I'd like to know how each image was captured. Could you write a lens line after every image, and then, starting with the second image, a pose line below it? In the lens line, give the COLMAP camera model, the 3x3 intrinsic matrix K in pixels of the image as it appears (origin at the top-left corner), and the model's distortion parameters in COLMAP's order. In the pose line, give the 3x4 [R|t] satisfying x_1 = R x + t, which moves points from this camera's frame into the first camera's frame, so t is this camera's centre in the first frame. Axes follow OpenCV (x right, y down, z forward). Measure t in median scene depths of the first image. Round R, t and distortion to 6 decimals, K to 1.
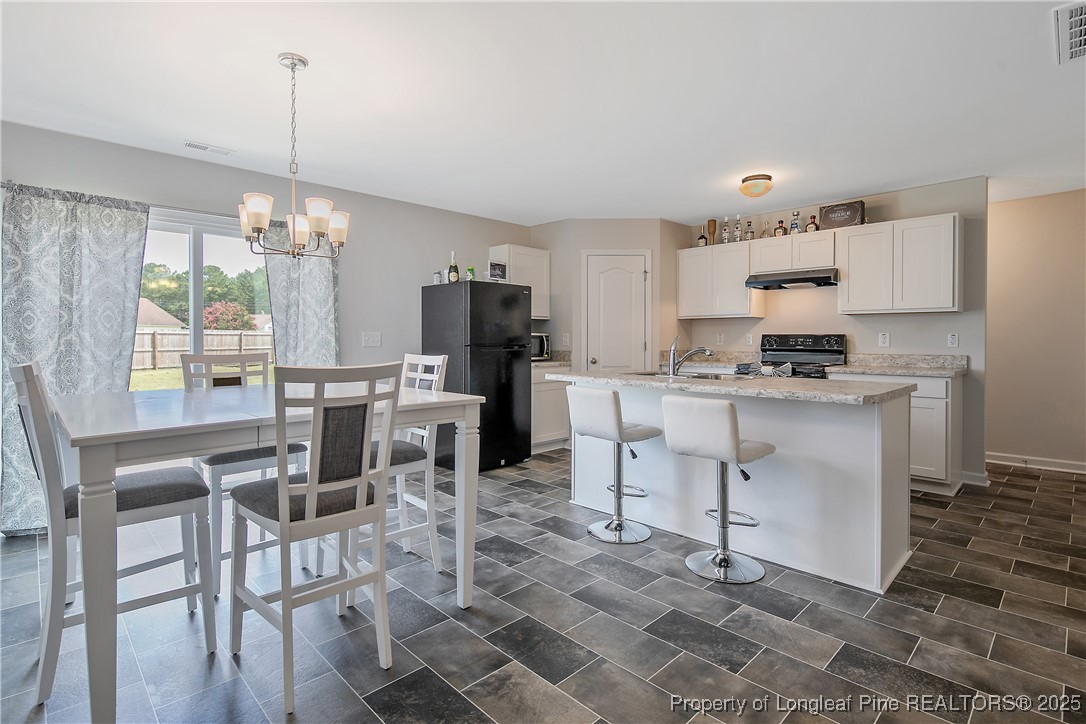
lens RADIAL K [[556.6, 0, 533.5], [0, 556.6, 336.4], [0, 0, 1]] dist [-0.001676, -0.003172]
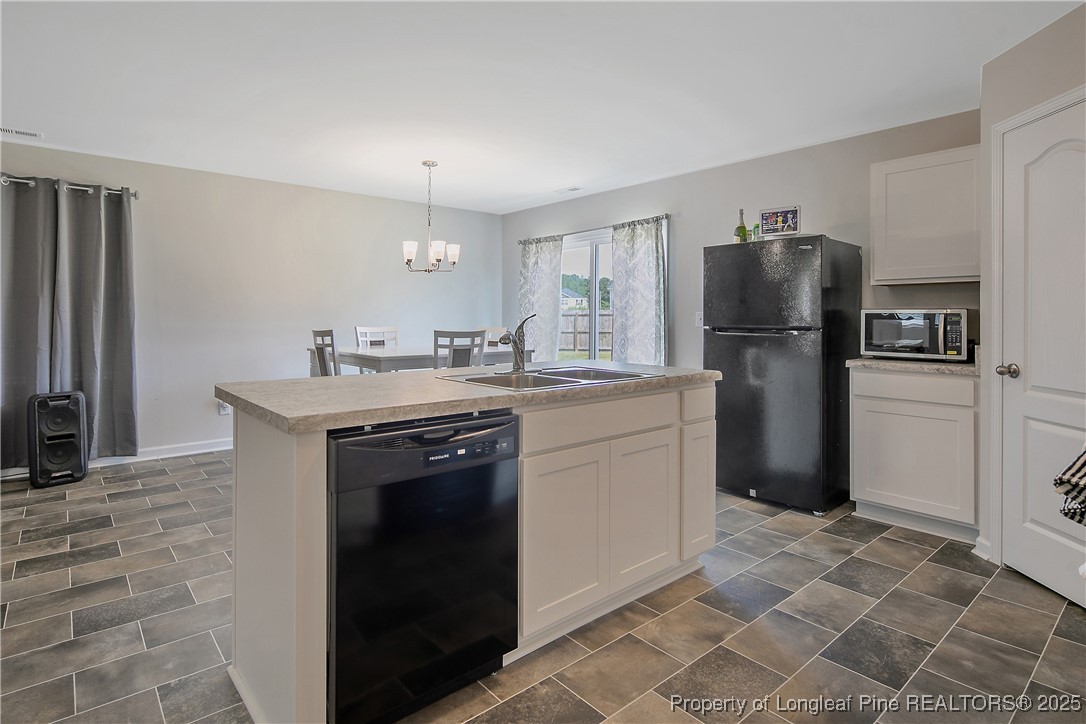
lens RADIAL K [[556.6, 0, 498.0], [0, 556.6, 313.9], [0, 0, 1]] dist [-0.001676, -0.003172]
pose [[-0.120317, -0.007533, -0.992707, 0.987889], [0.001915, 0.999968, -0.007820, 0.003303], [0.992734, -0.002841, -0.120299, 1.084068]]
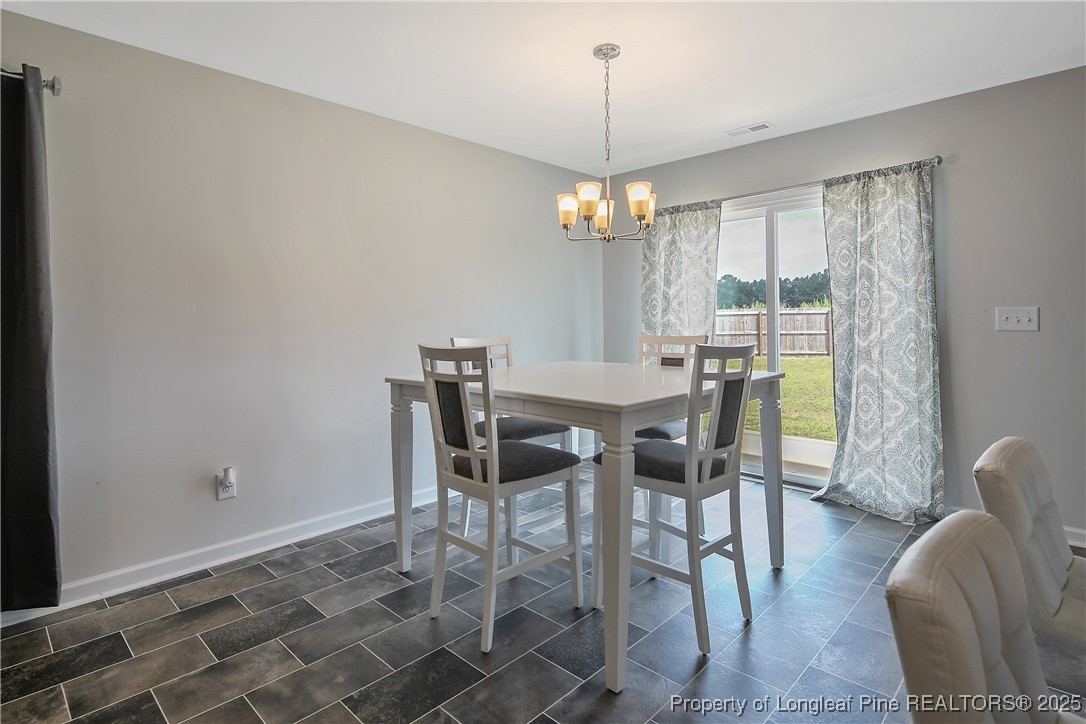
lens RADIAL K [[556.6, 0, 514.6], [0, 556.6, 311.7], [0, 0, 1]] dist [-0.001676, -0.003172]
pose [[-0.021001, -0.018025, -0.999617, 0.453973], [0.013985, 0.999734, -0.018321, 0.001537], [0.999682, -0.014364, -0.020744, 0.652299]]
